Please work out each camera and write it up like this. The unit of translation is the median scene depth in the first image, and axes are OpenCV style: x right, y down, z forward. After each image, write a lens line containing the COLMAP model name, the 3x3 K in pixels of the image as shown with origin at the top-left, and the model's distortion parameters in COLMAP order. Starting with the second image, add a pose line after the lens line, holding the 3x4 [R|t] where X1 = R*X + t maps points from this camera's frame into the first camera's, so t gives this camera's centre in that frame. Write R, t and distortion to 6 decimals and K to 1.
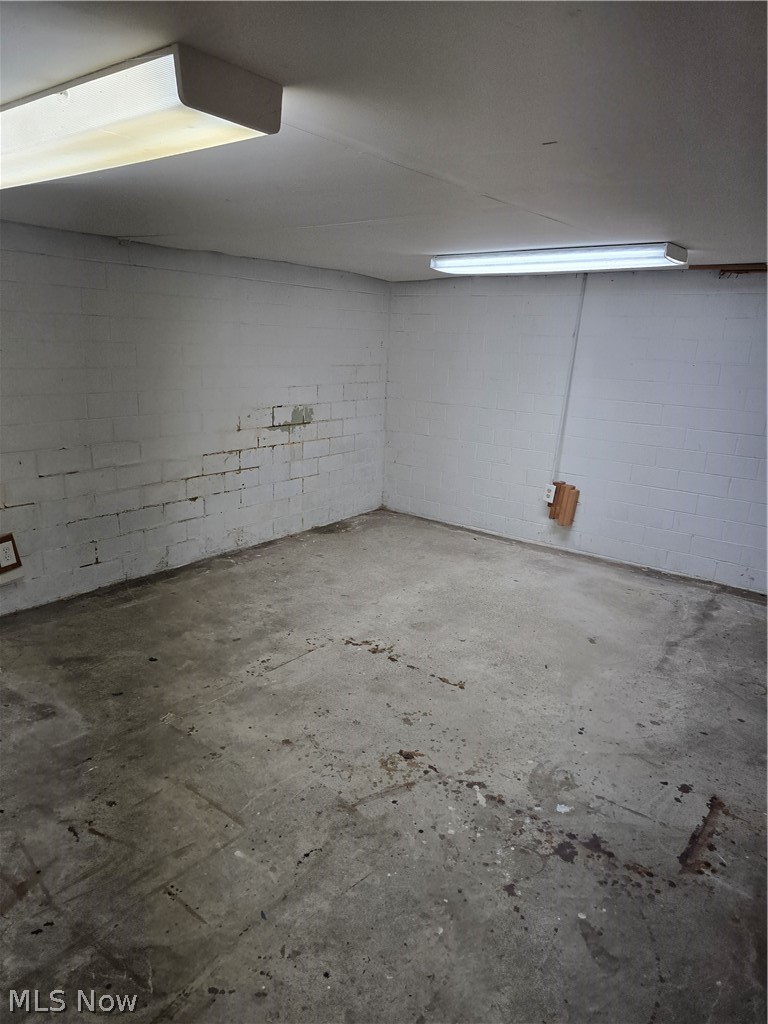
lens RADIAL K [[688.1, 0, 385.2], [0, 688.1, 509.3], [0, 0, 1]] dist [0.054604, -0.038354]
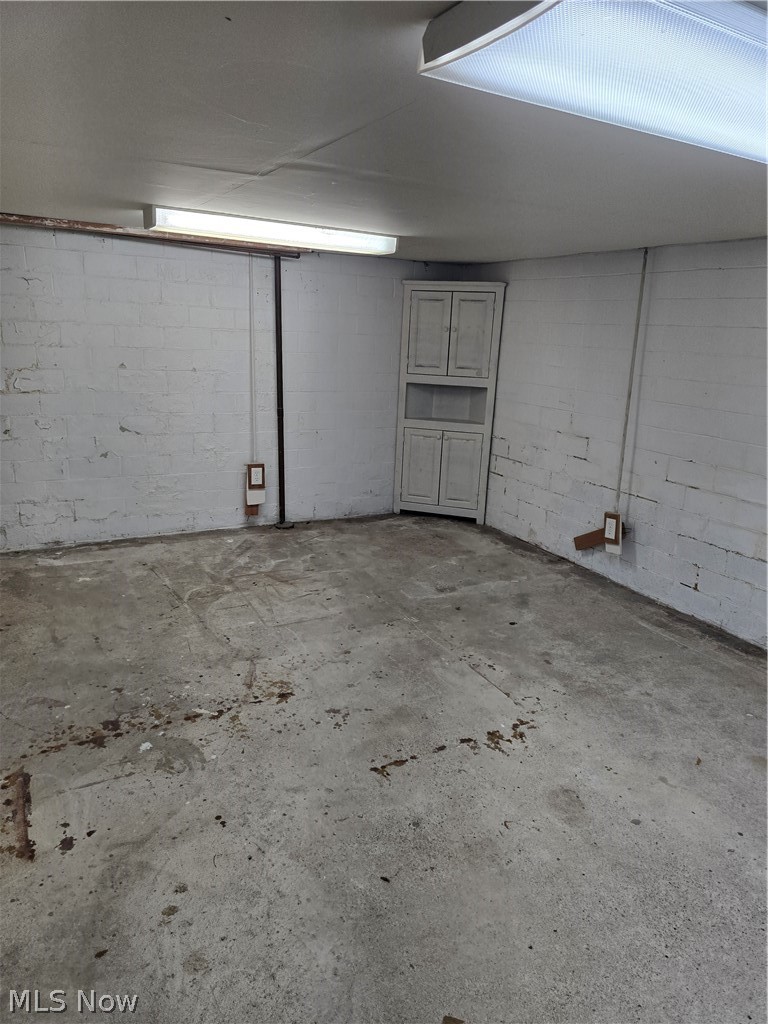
lens RADIAL K [[688.1, 0, 386.2], [0, 688.1, 512.9], [0, 0, 1]] dist [0.054604, -0.038354]
pose [[-0.400607, 0.192331, -0.895836, 0.945082], [-0.284344, 0.903351, 0.321099, -0.326402], [0.871012, 0.383360, -0.307201, 1.434069]]
